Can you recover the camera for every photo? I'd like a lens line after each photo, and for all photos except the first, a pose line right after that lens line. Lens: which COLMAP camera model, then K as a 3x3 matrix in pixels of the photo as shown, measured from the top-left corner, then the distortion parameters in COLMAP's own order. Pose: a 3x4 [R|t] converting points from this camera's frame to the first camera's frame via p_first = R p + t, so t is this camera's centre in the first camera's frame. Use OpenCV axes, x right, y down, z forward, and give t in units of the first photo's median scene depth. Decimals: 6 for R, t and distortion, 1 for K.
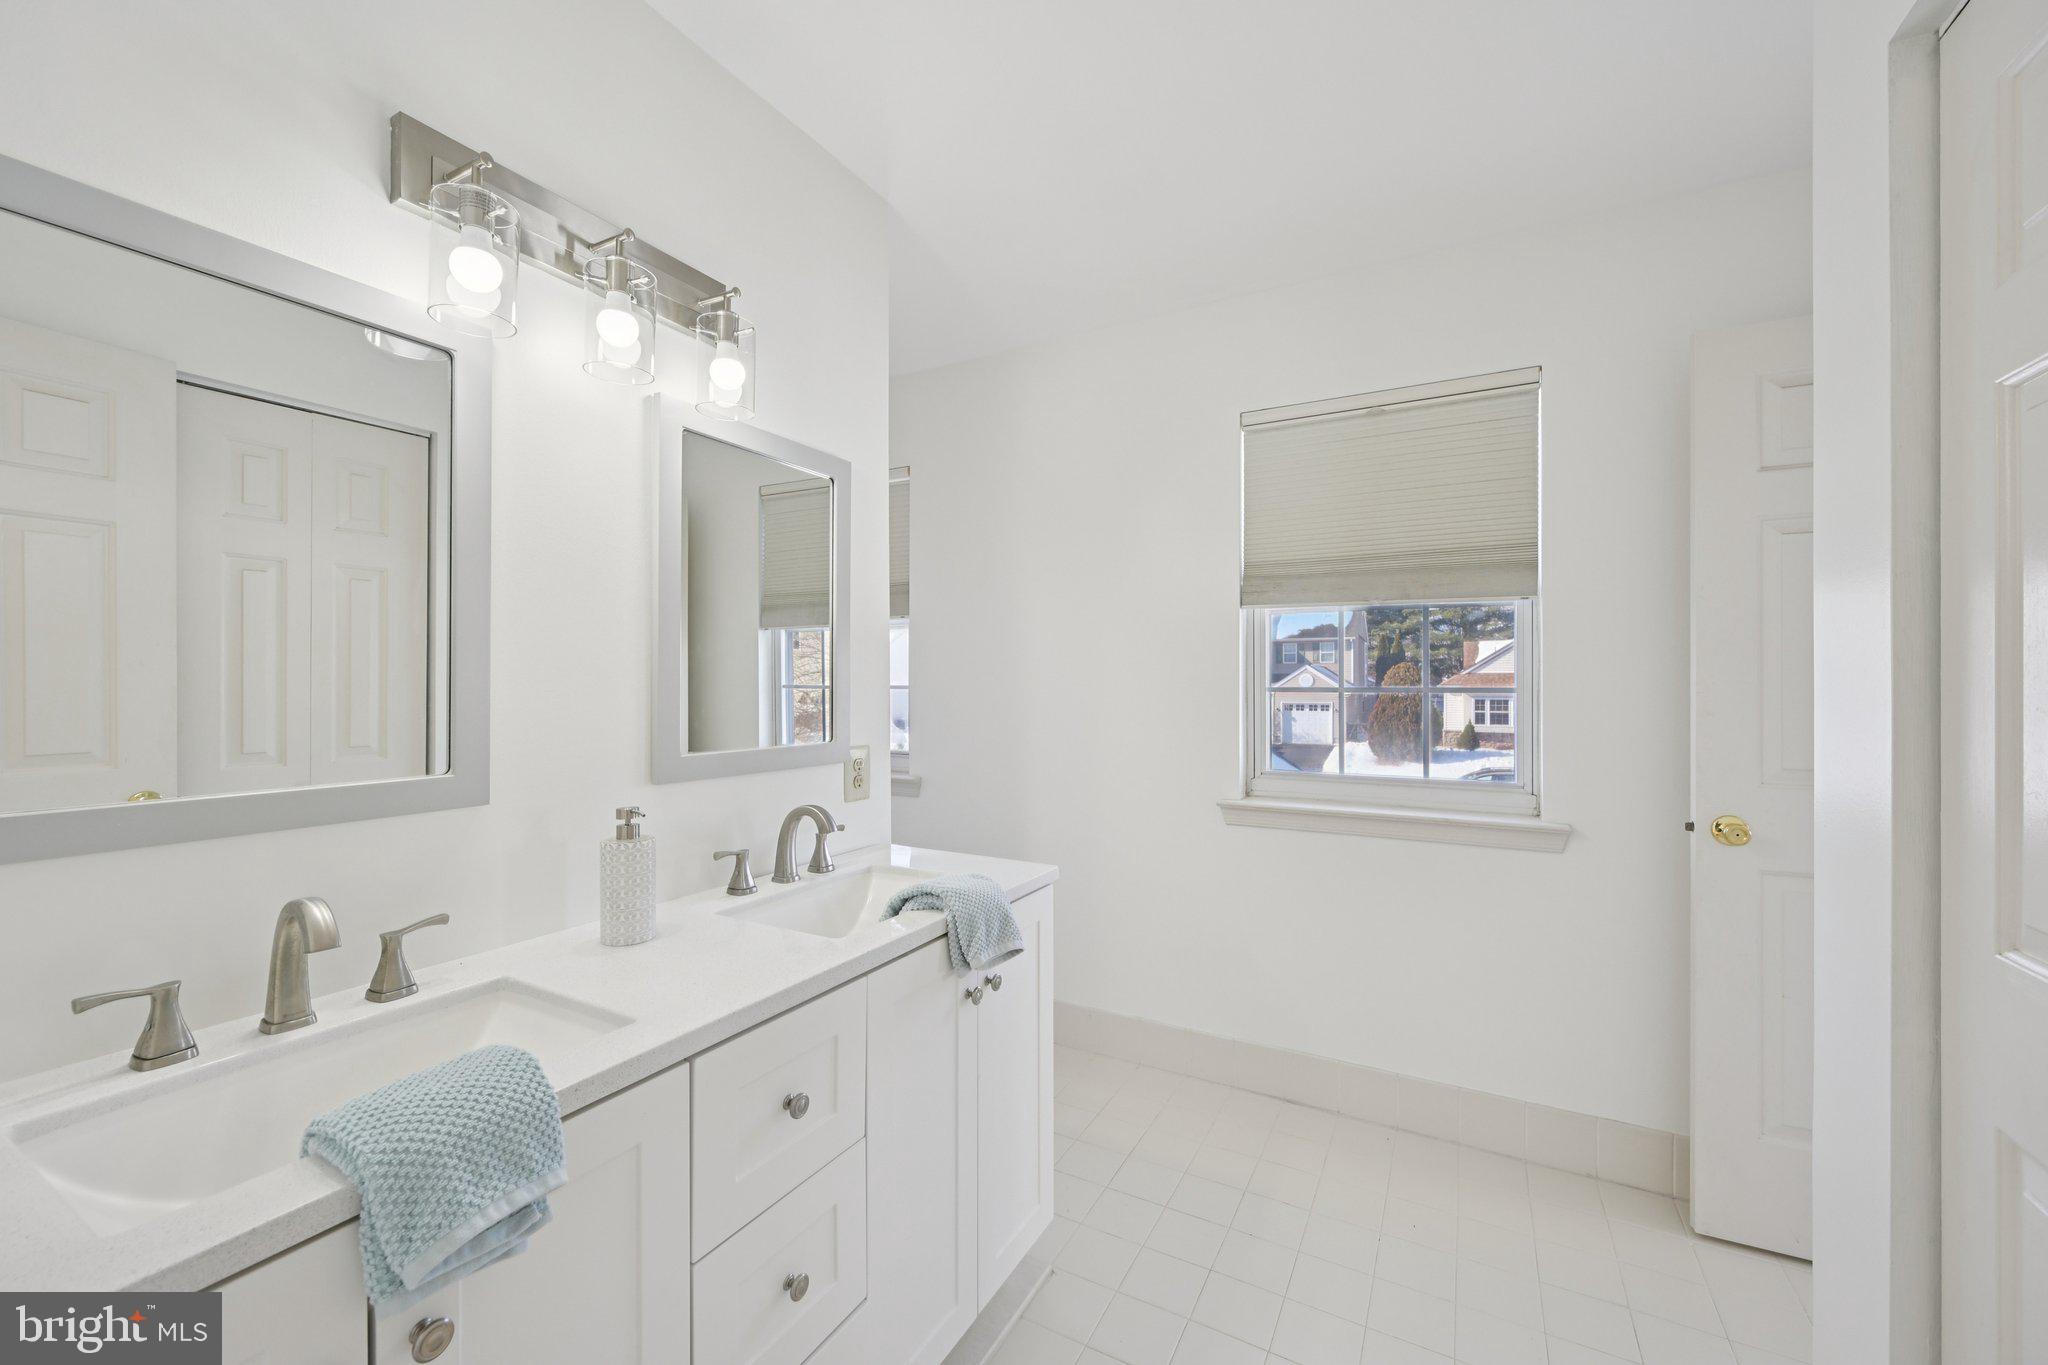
lens RADIAL K [[796.9, 0, 1016.4], [0, 796.9, 669.7], [0, 0, 1]] dist [-0.000664, -0.000785]
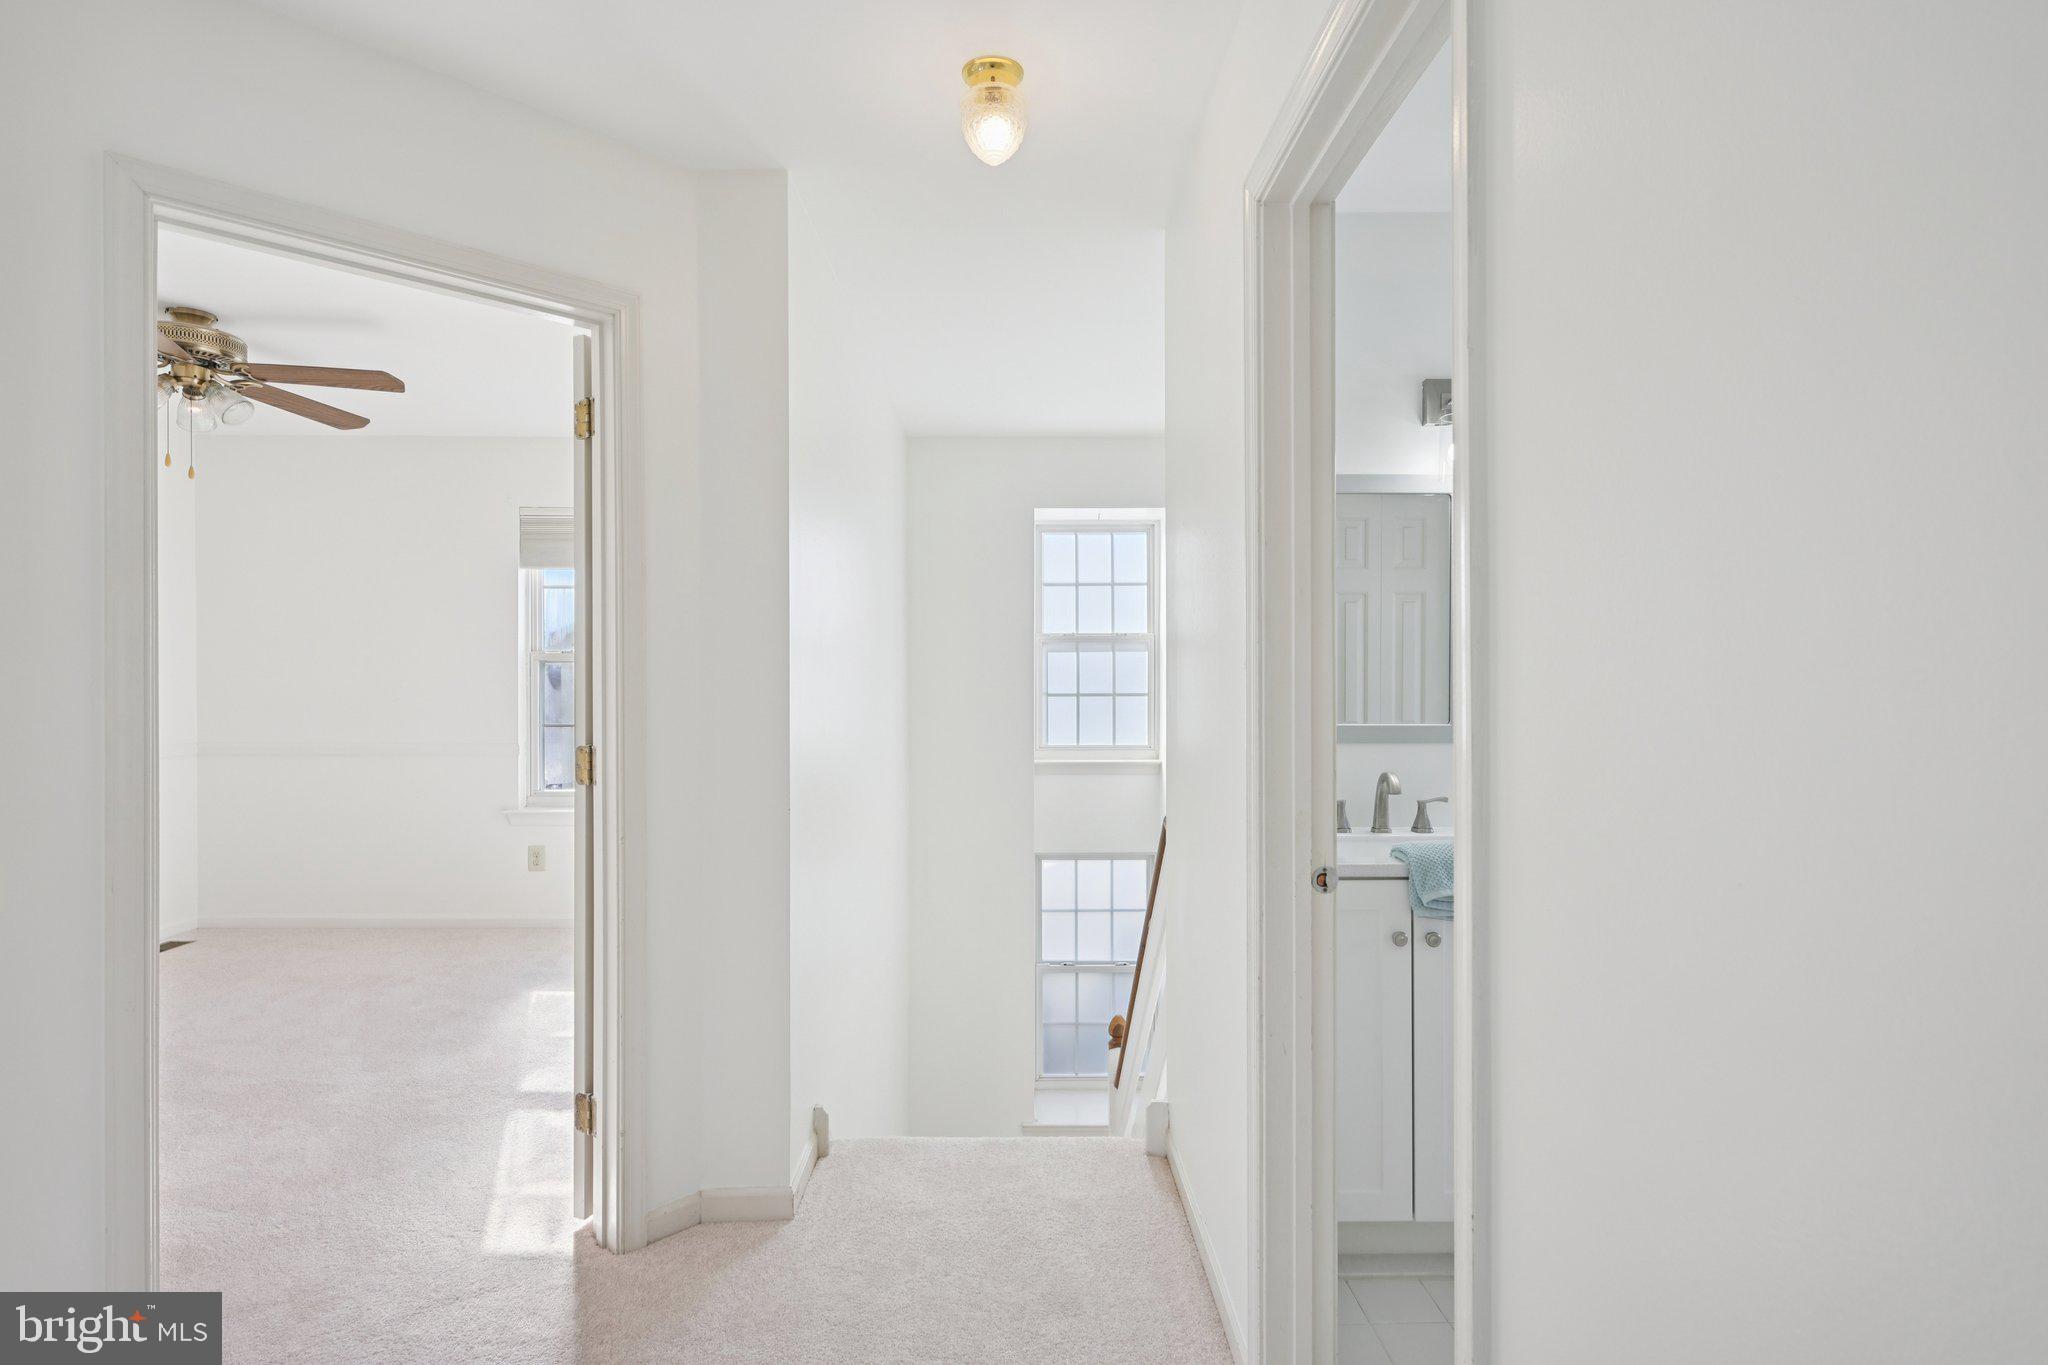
lens RADIAL K [[992.2, 0, 1025.9], [0, 992.2, 689.6], [0, 0, 1]] dist [0.001089, 0.000504]
pose [[0.491525, 0.016719, -0.870703, 0.983516], [0.007309, 0.999701, 0.023322, -0.013177], [0.870833, -0.017827, 0.491256, -1.197450]]
